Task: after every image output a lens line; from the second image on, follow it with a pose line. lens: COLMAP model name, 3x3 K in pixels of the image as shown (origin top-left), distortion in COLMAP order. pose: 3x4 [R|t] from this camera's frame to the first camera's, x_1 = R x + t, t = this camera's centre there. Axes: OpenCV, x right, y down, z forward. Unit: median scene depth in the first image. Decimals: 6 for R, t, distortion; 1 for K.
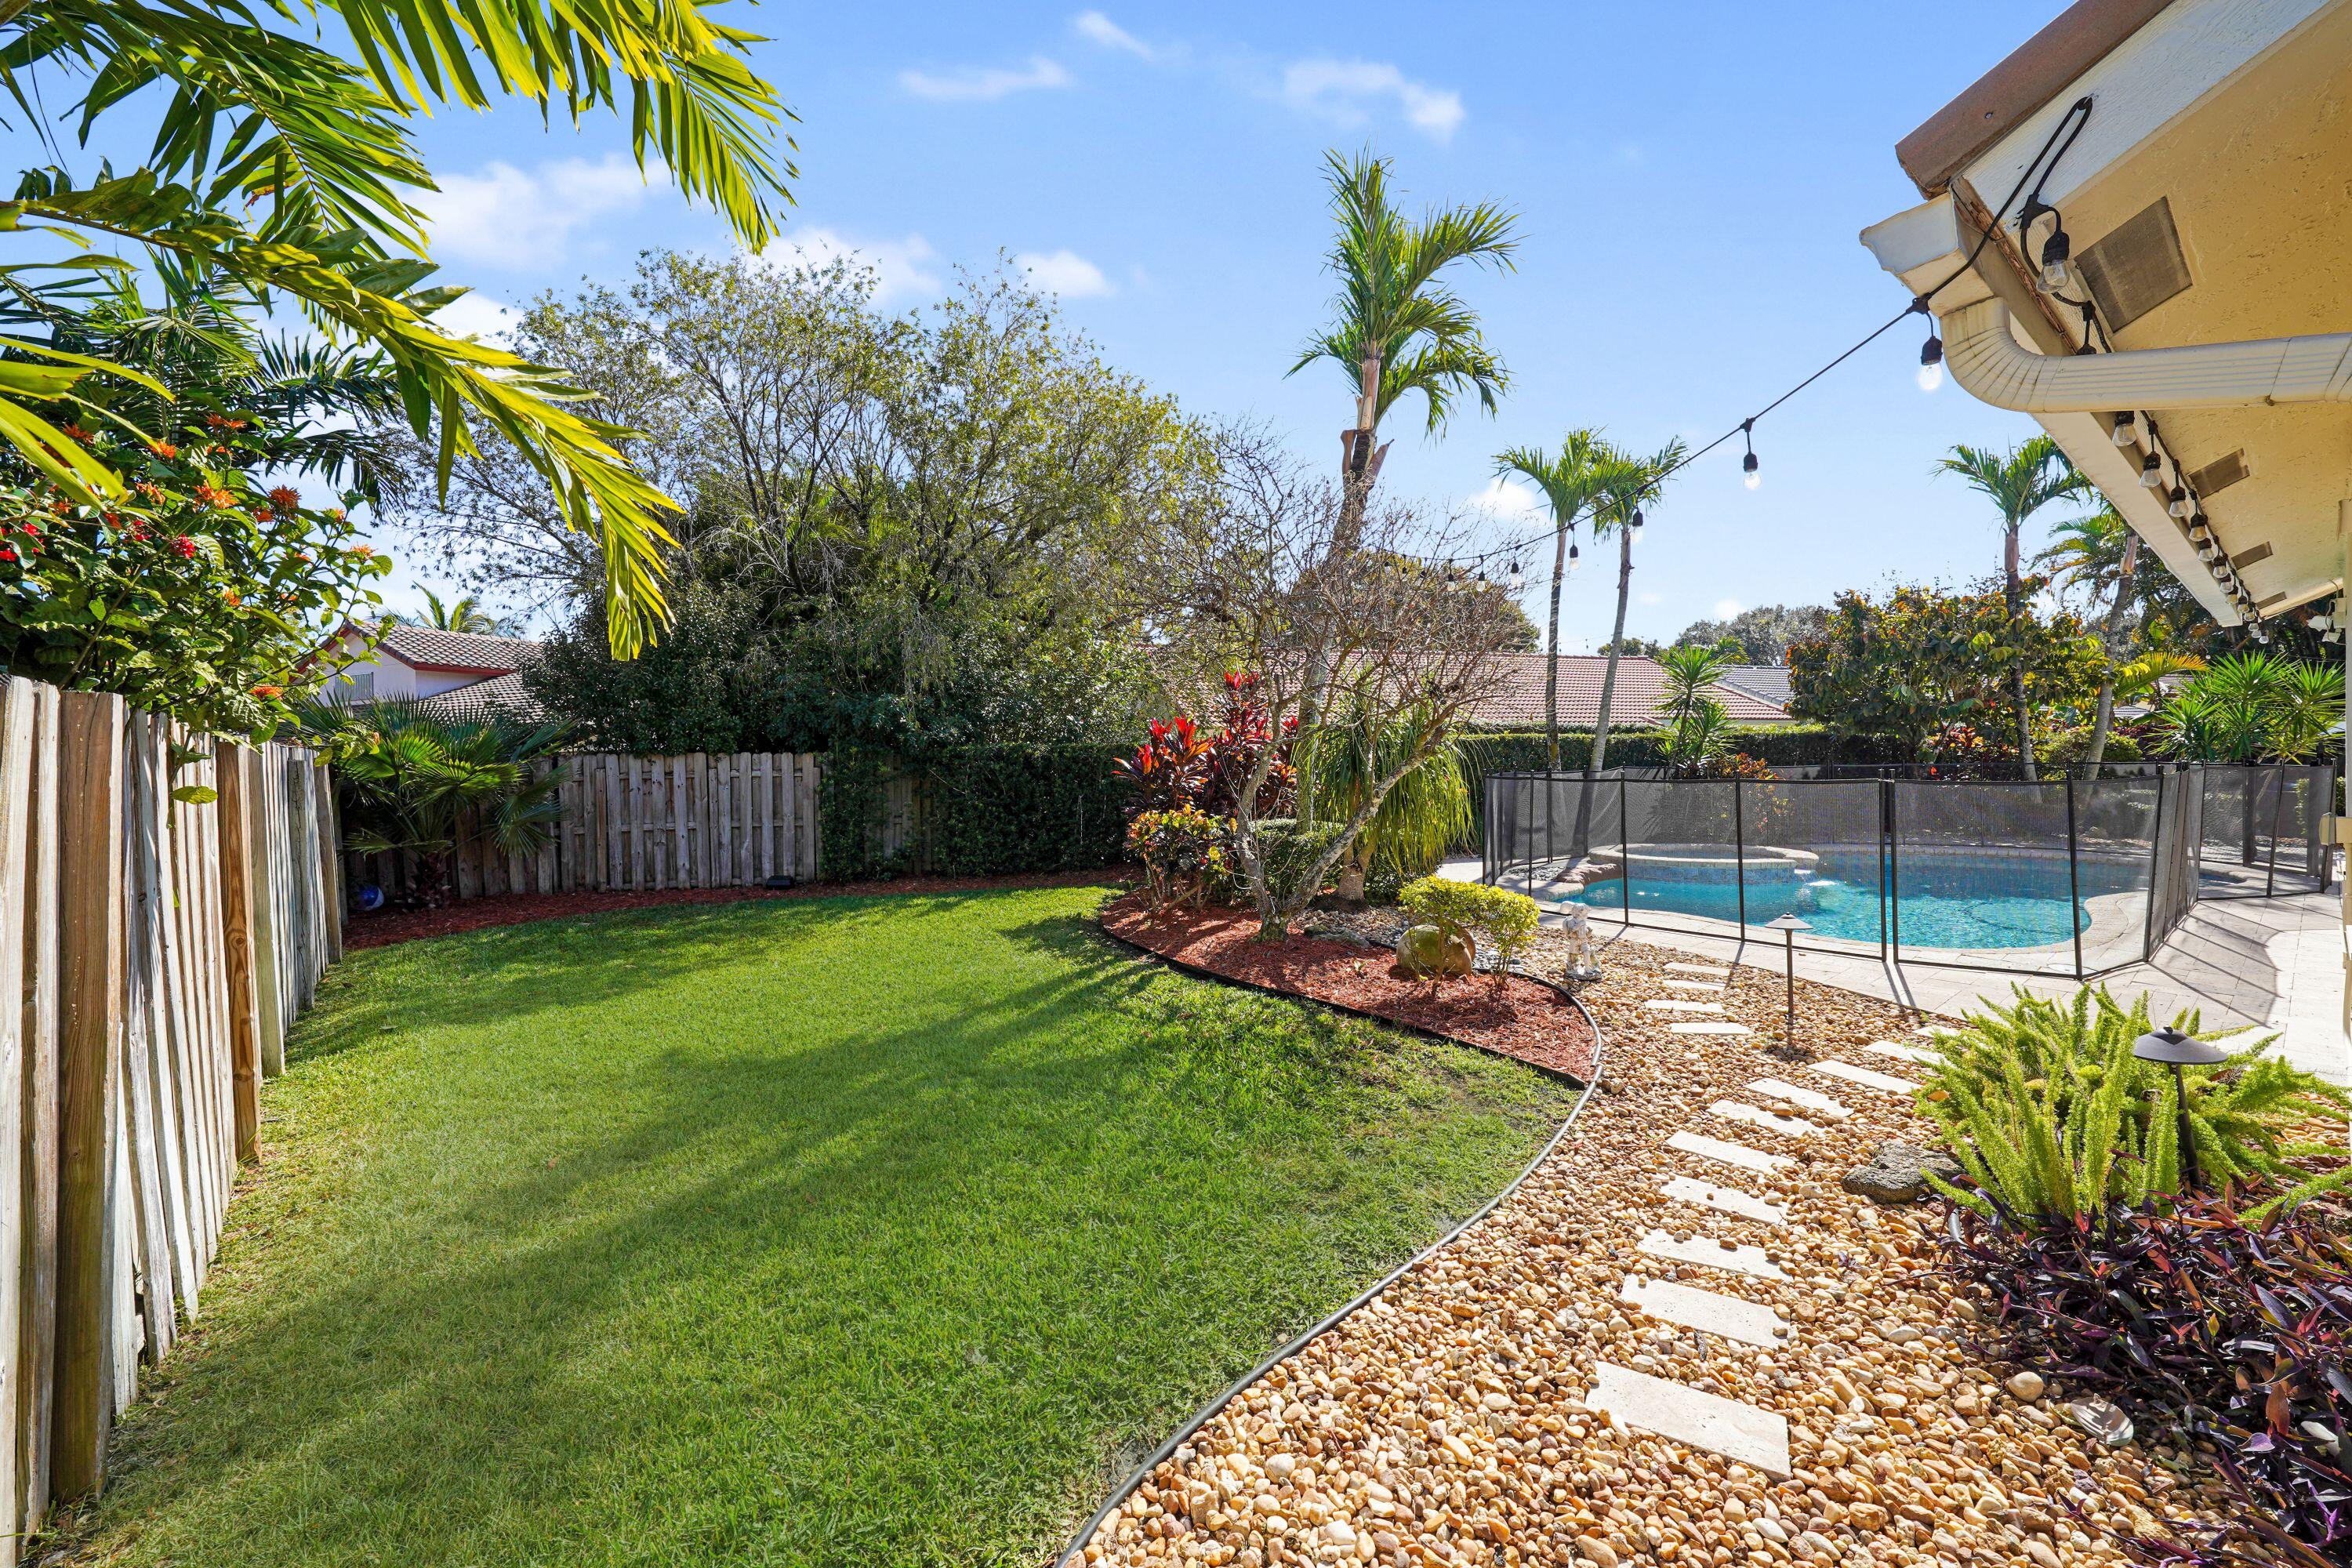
lens RADIAL K [[935.4, 0, 1170.5], [0, 935.4, 779.6], [0, 0, 1]] dist [-0.008922, -0.000425]
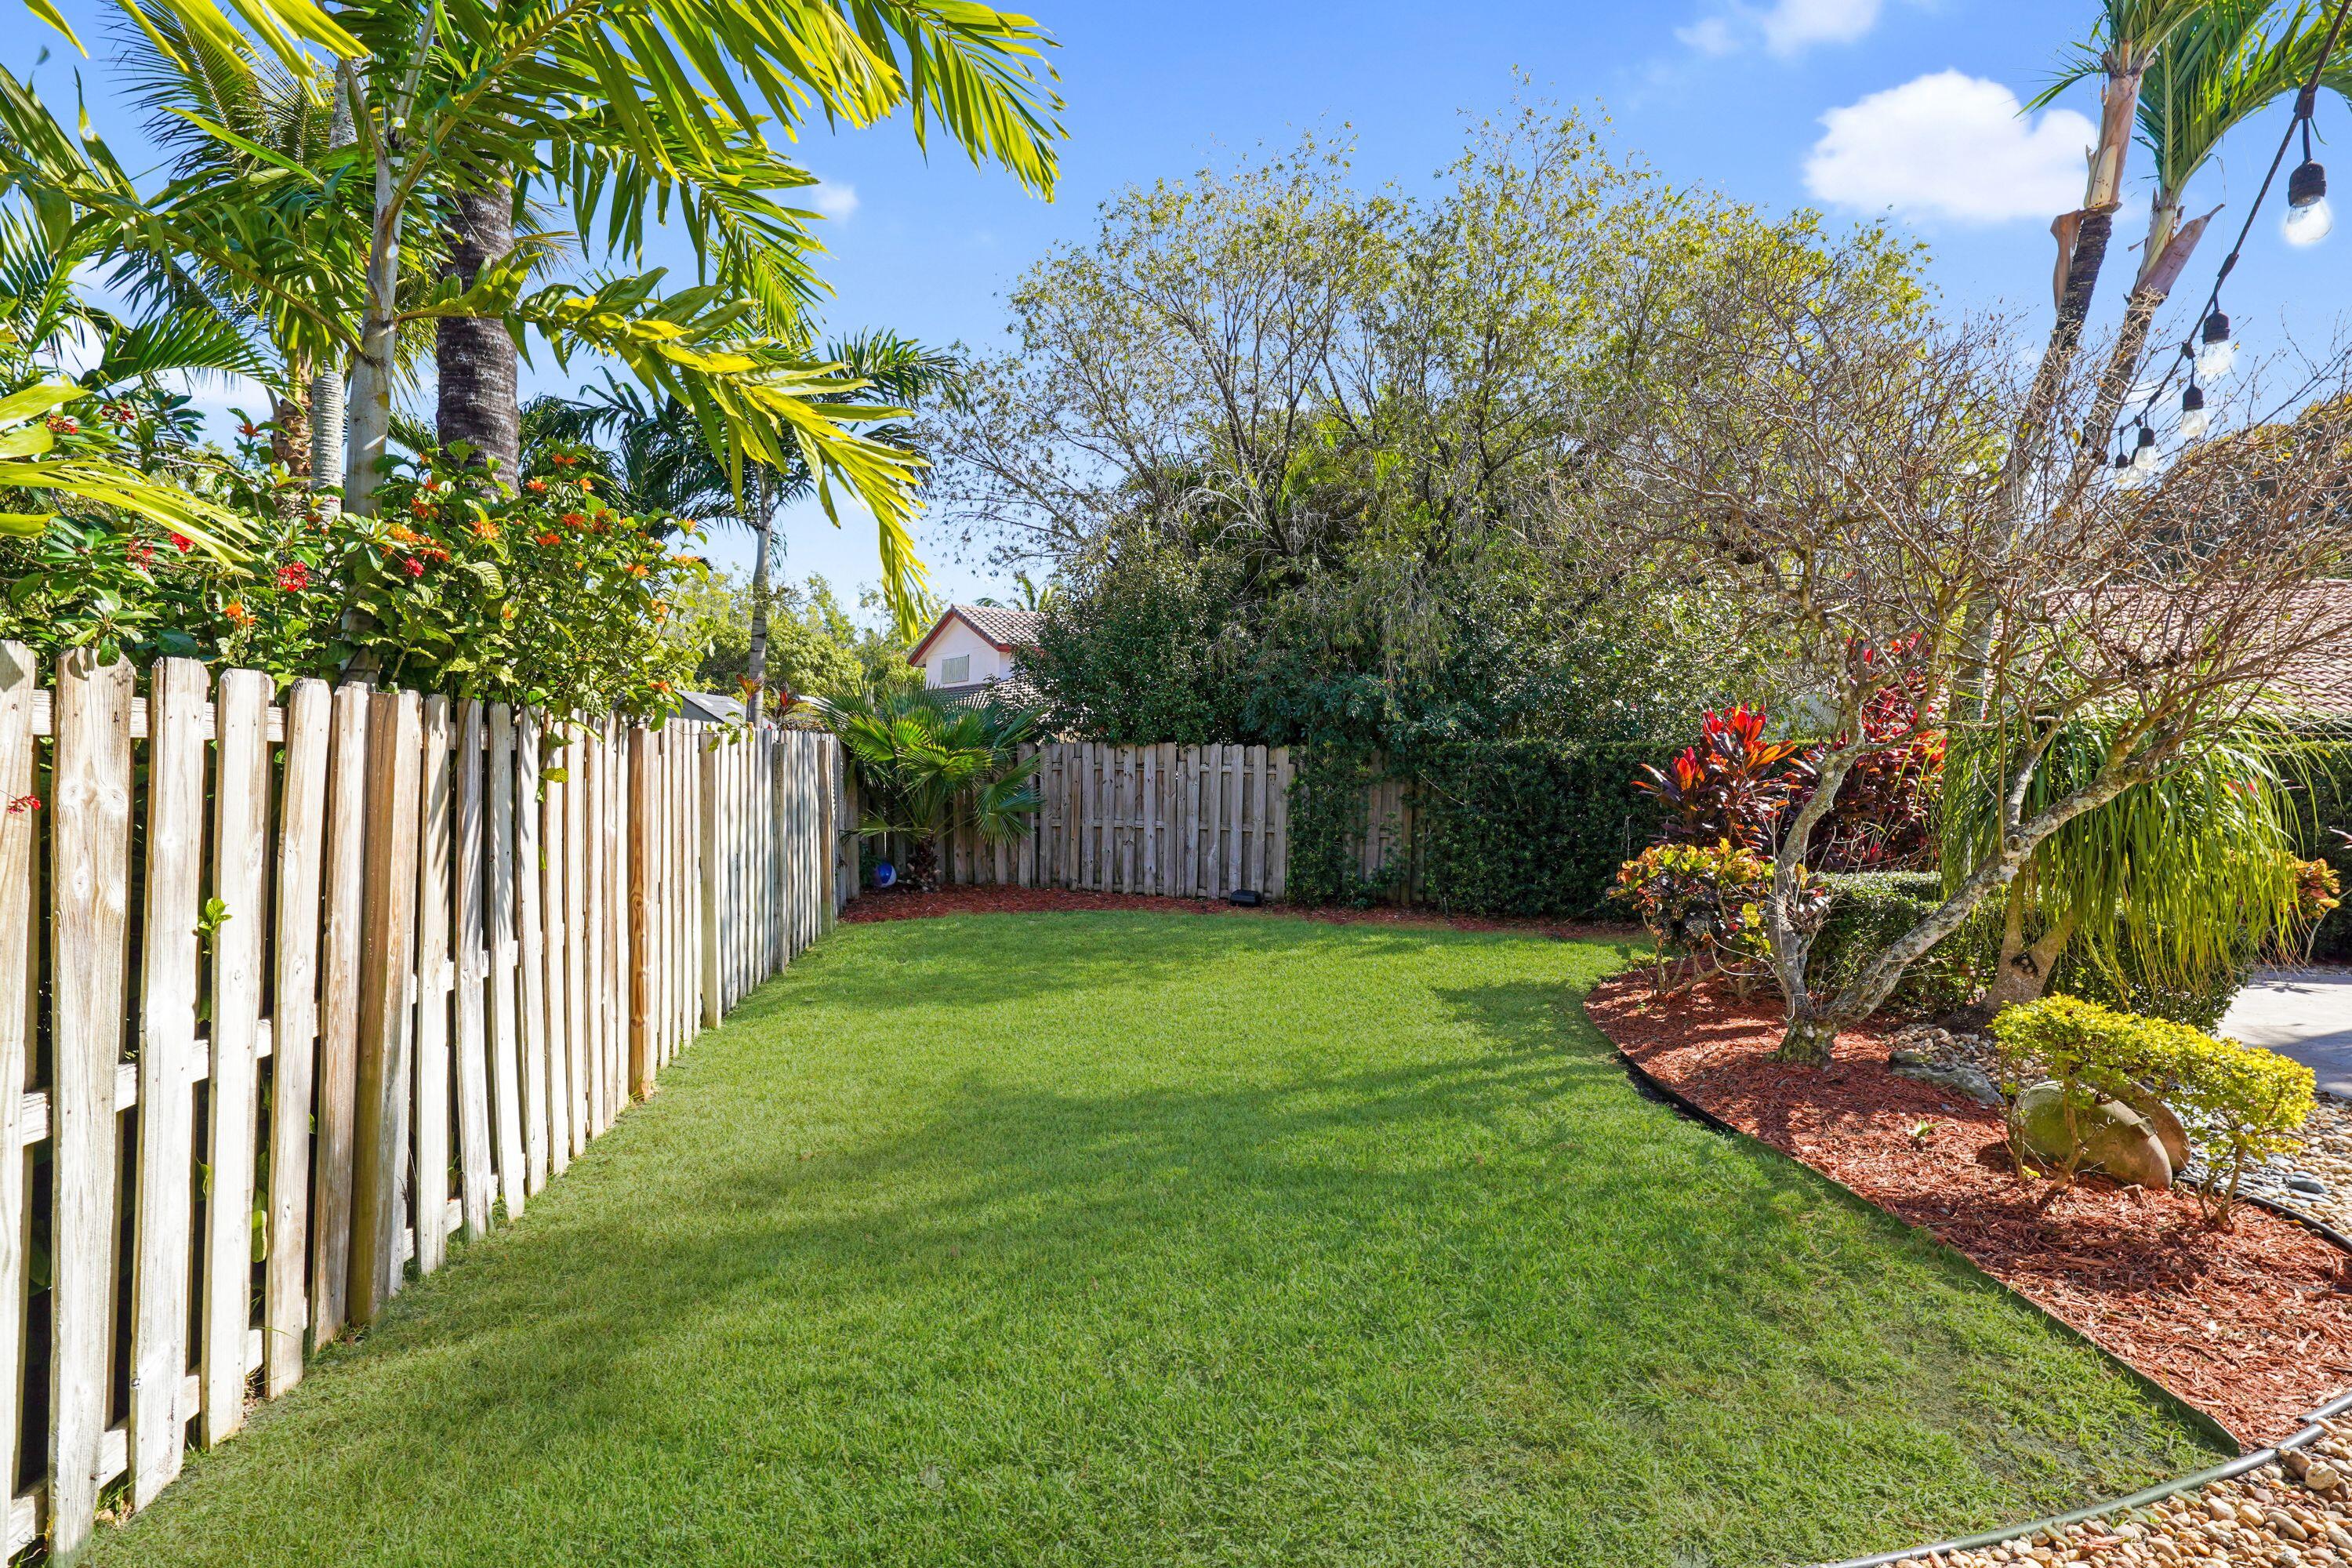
lens RADIAL K [[1214.0, 0, 1175.0], [0, 1214.0, 774.3], [0, 0, 1]] dist [0.006236, 0.002405]
pose [[0.822303, 0.037220, -0.567831, 0.159177], [-0.039127, 0.999195, 0.008833, -0.009882], [0.567703, 0.014954, 0.823098, 0.057658]]
